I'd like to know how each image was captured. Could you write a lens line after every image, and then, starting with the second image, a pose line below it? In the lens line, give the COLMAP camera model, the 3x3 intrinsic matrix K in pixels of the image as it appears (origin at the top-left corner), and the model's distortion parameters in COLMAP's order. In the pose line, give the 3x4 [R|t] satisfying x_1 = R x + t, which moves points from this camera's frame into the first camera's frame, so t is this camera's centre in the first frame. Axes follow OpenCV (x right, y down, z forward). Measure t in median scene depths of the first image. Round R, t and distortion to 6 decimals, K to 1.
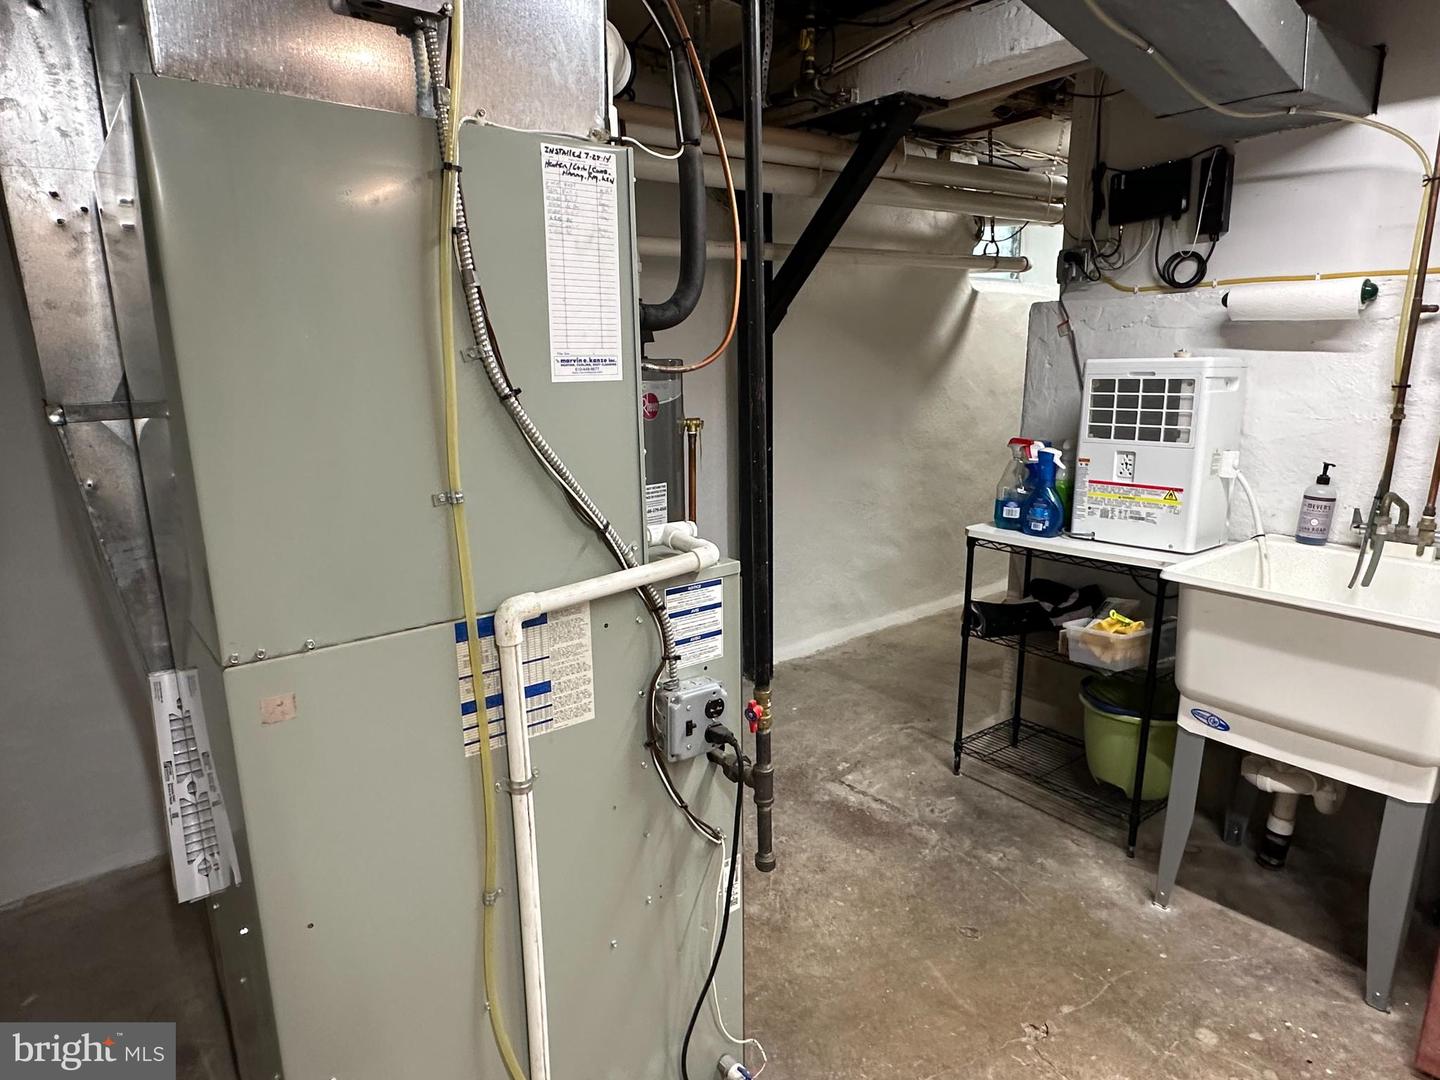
lens RADIAL K [[855.9, 0, 720.0], [0, 855.9, 540.0], [0, 0, 1]] dist [-0.024230, 0.002898]
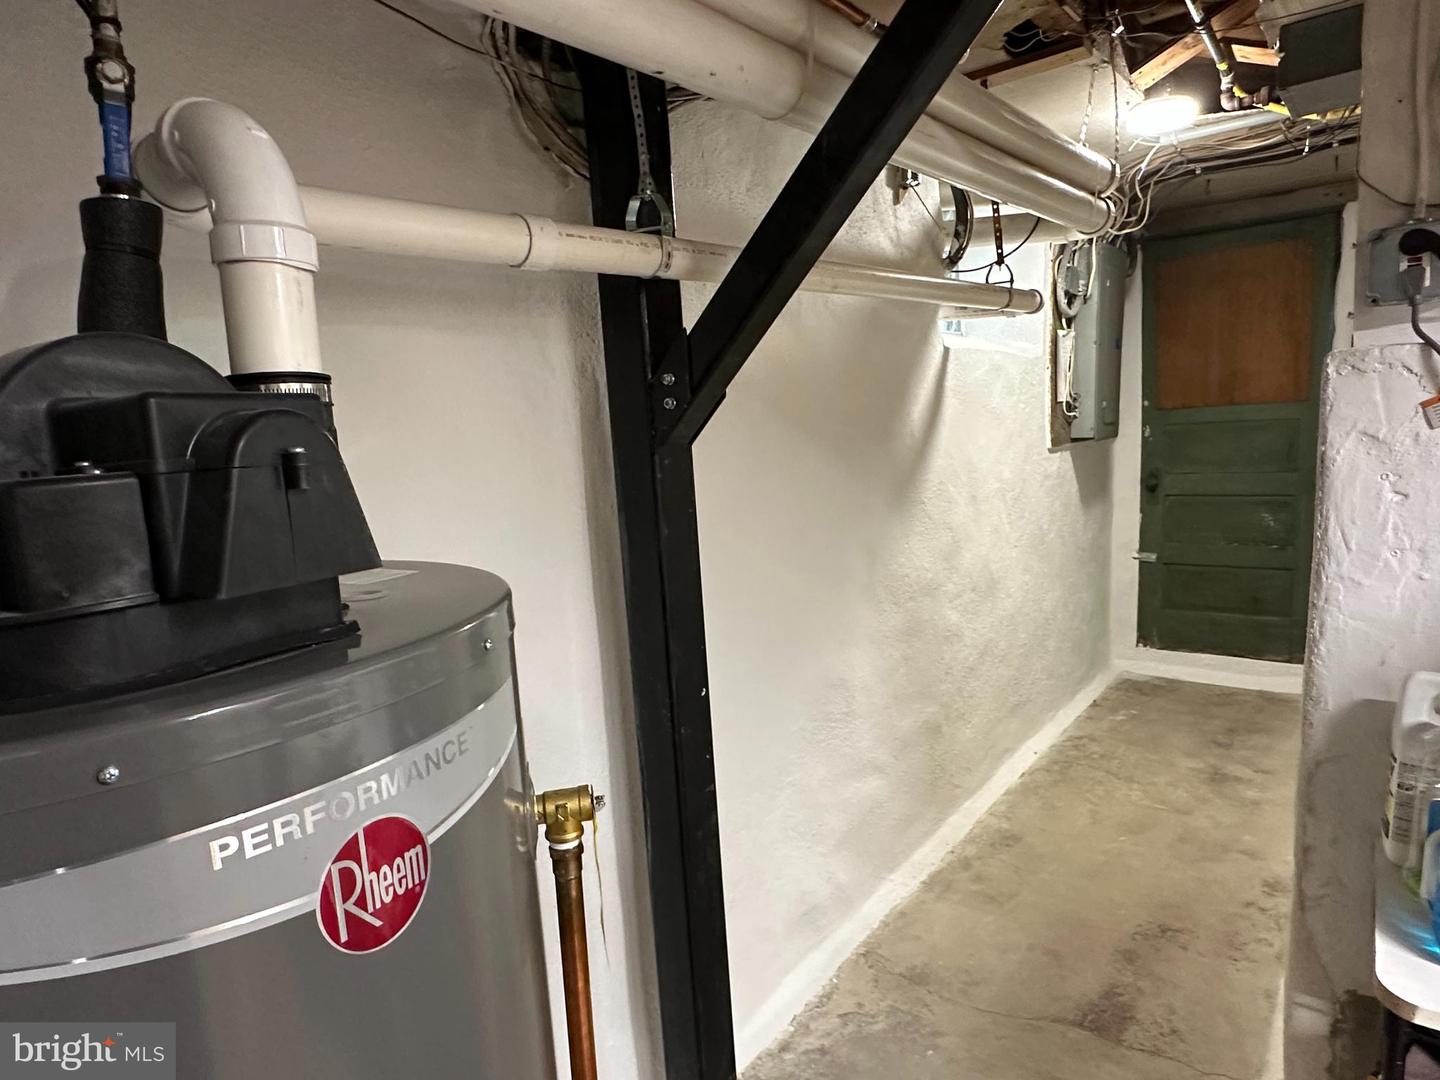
lens RADIAL K [[855.9, 0, 720.0], [0, 855.9, 540.0], [0, 0, 1]] dist [-0.024230, 0.002898]
pose [[0.969698, -0.082087, 0.230104, -0.045525], [0.100782, 0.992394, -0.070690, -0.227660], [-0.222551, 0.091738, 0.970595, 0.813938]]
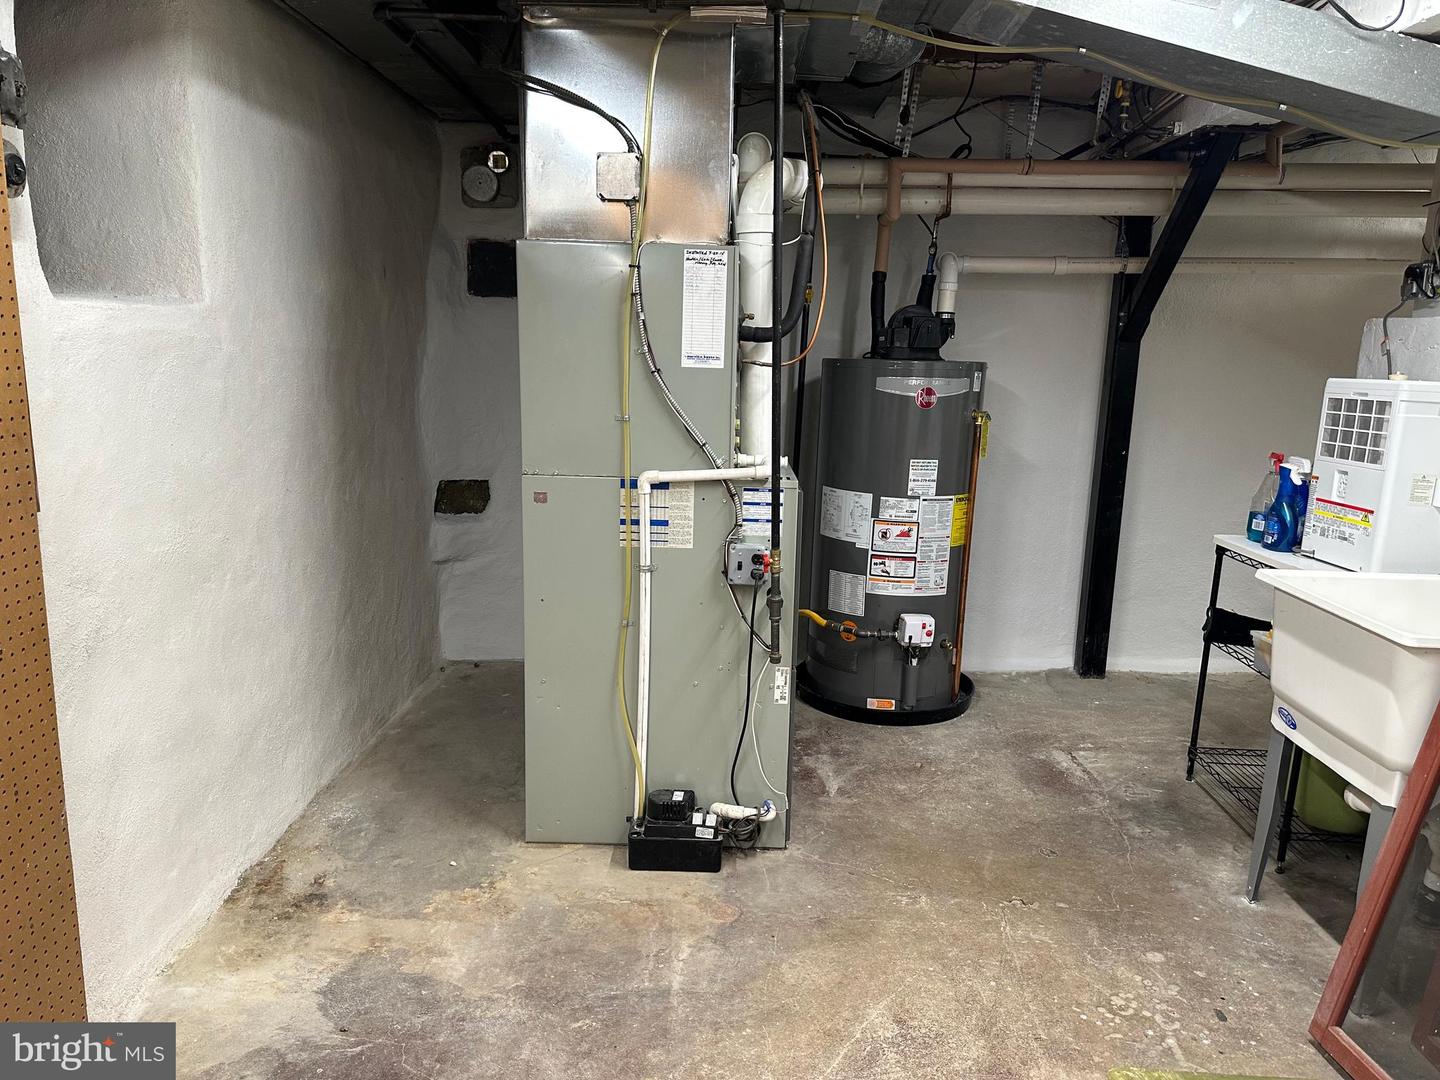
lens RADIAL K [[990.1, 0, 720.0], [0, 990.1, 540.0], [0, 0, 1]] dist [0.006136, -0.090651]
pose [[0.776842, 0.144659, -0.612854, 0.630146], [-0.162317, 0.986367, 0.027073, 0.063638], [0.608416, 0.078445, 0.789732, -0.343637]]
